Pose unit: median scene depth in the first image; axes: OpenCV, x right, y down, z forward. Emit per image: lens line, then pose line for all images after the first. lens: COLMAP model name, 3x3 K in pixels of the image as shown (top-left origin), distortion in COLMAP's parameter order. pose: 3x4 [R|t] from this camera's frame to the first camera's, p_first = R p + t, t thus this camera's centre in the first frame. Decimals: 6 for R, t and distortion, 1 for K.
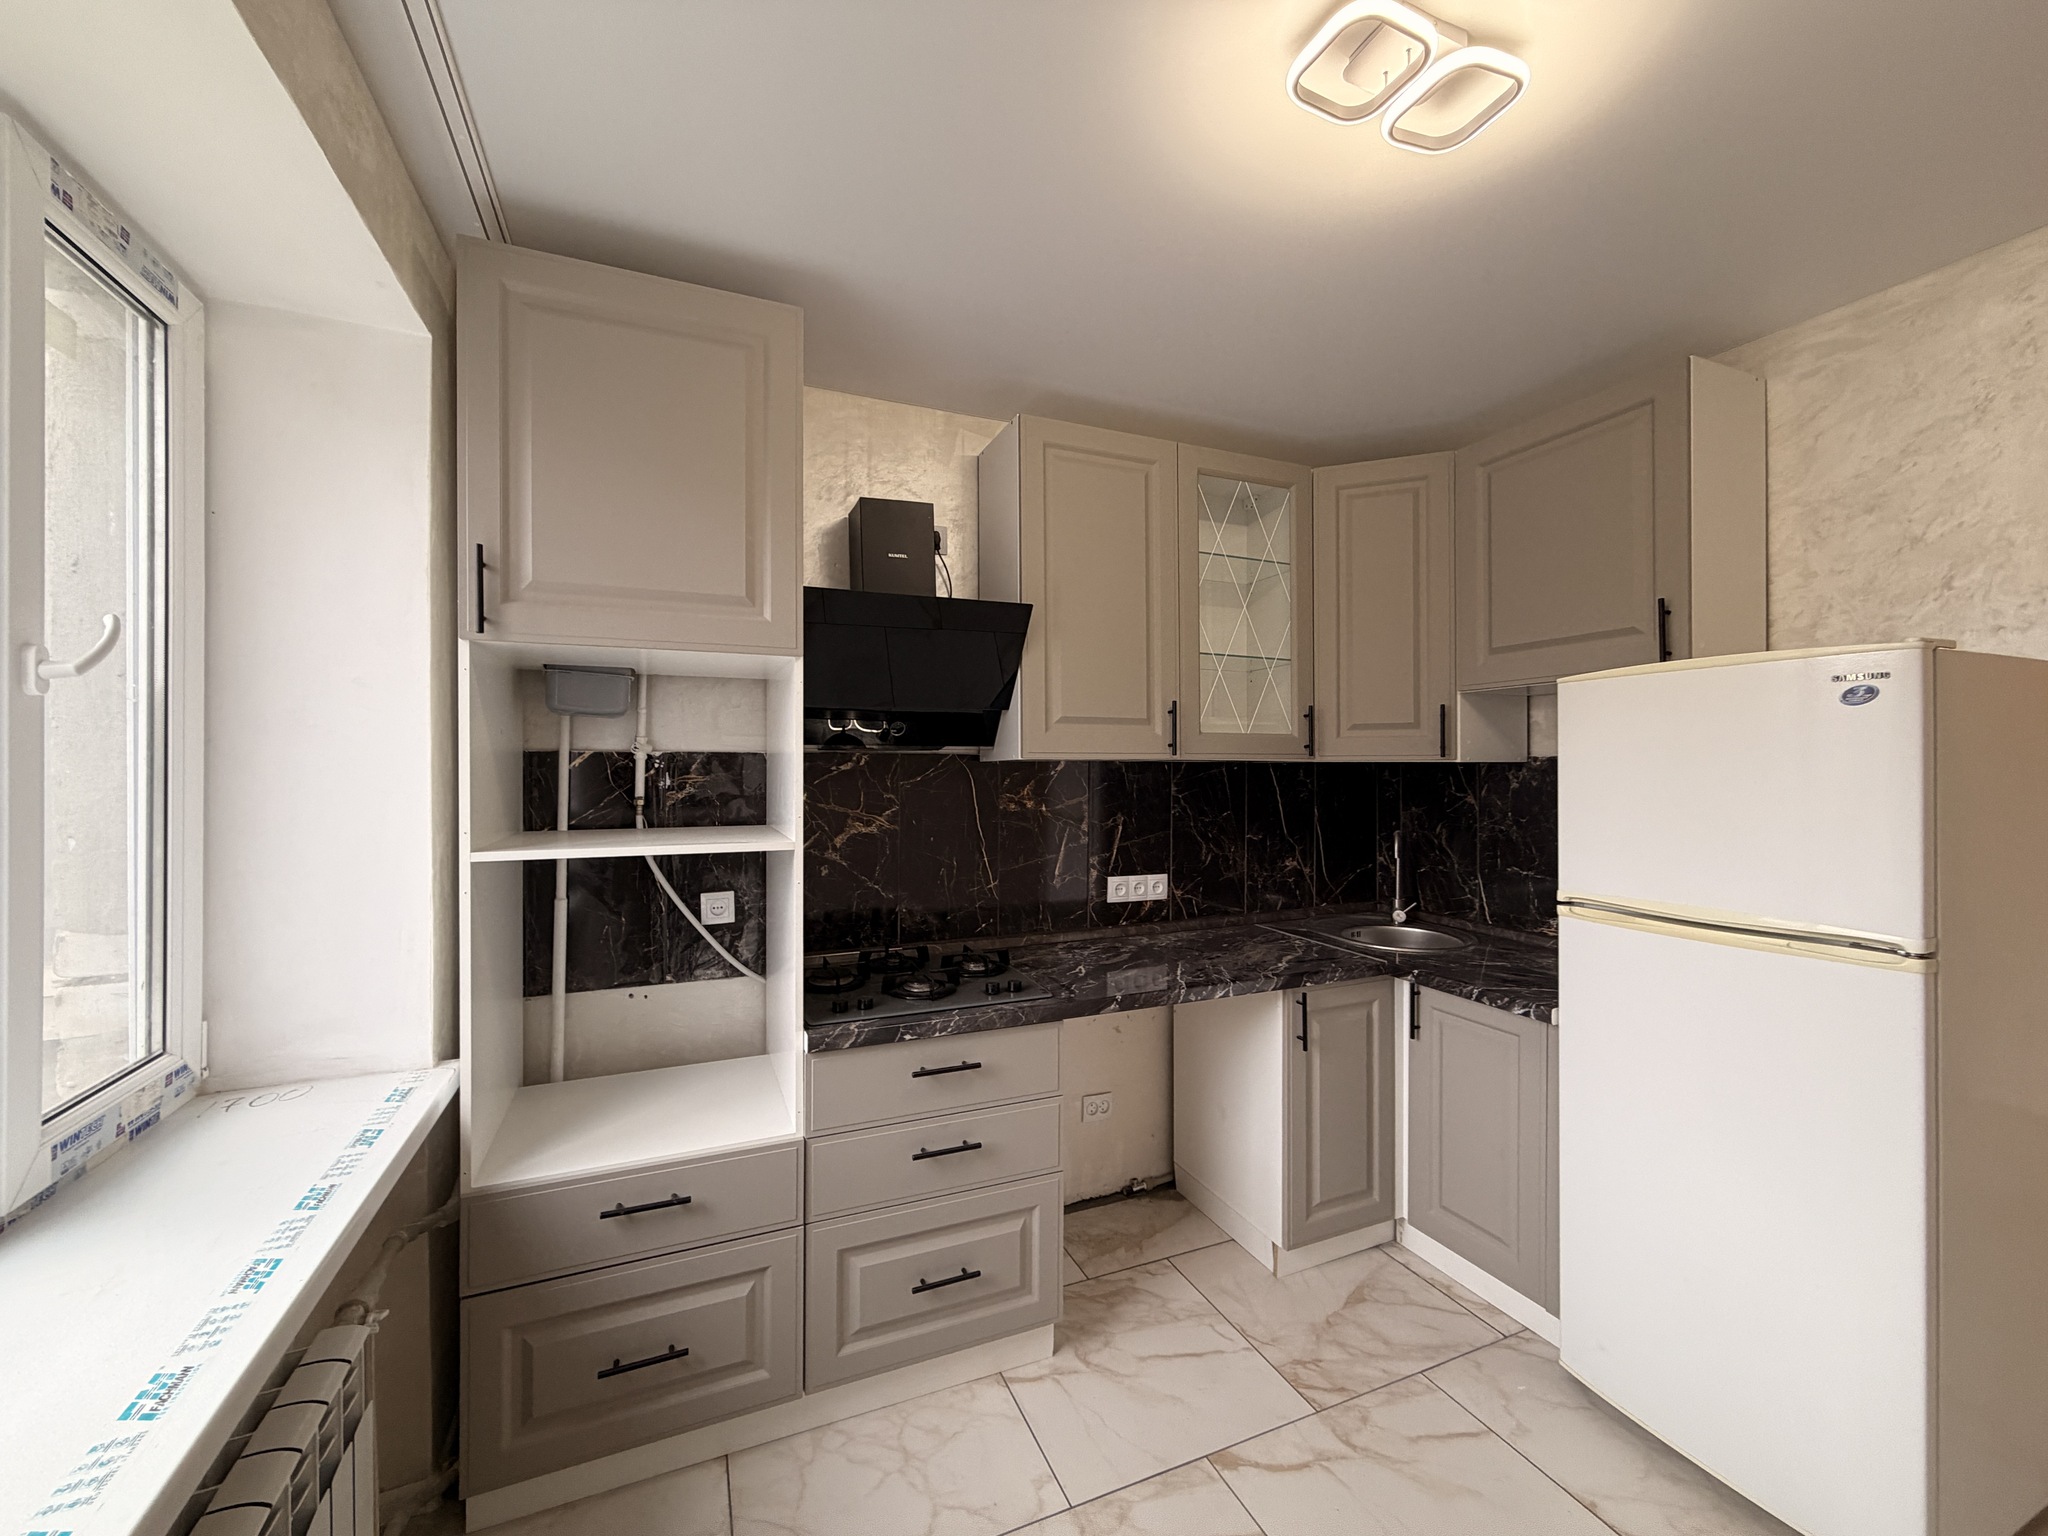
lens RADIAL K [[817.5, 0, 1024.0], [0, 817.5, 768.0], [0, 0, 1]] dist [0.001970, -0.000020]
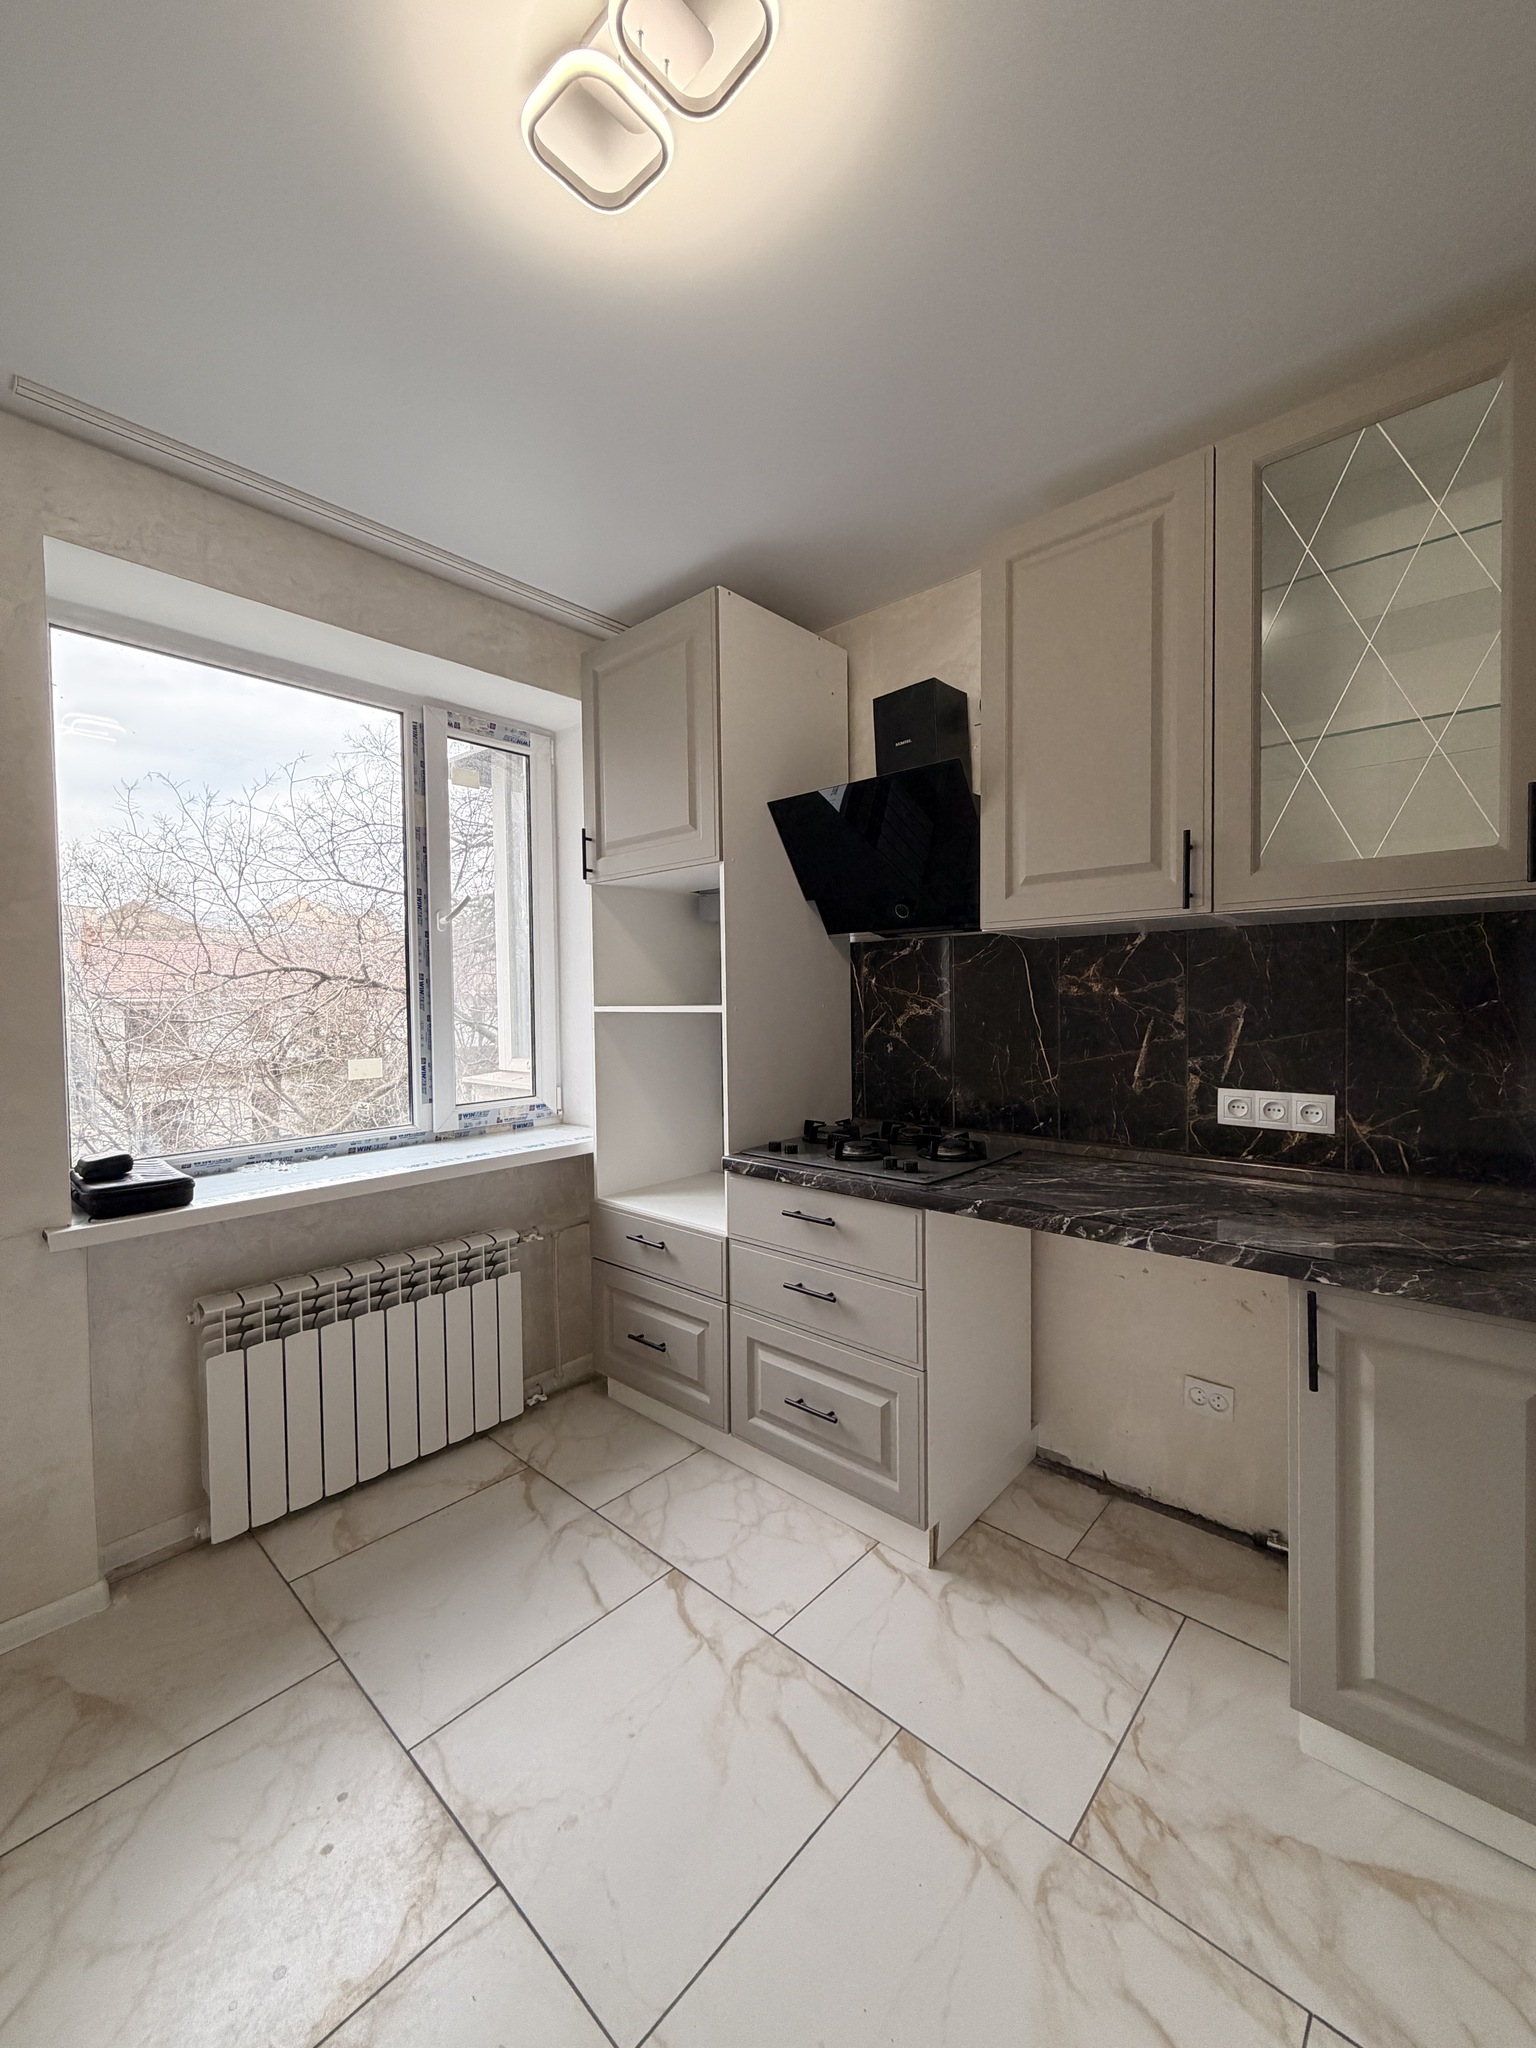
lens RADIAL K [[817.5, 0, 764.4], [0, 817.5, 1018.0], [0, 0, 1]] dist [0.001970, -0.000020]
pose [[0.417255, 0.015340, -0.908660, 0.725060], [0.008963, 0.999739, 0.020993, 0.064697], [0.908745, -0.016904, 0.417009, 0.412201]]
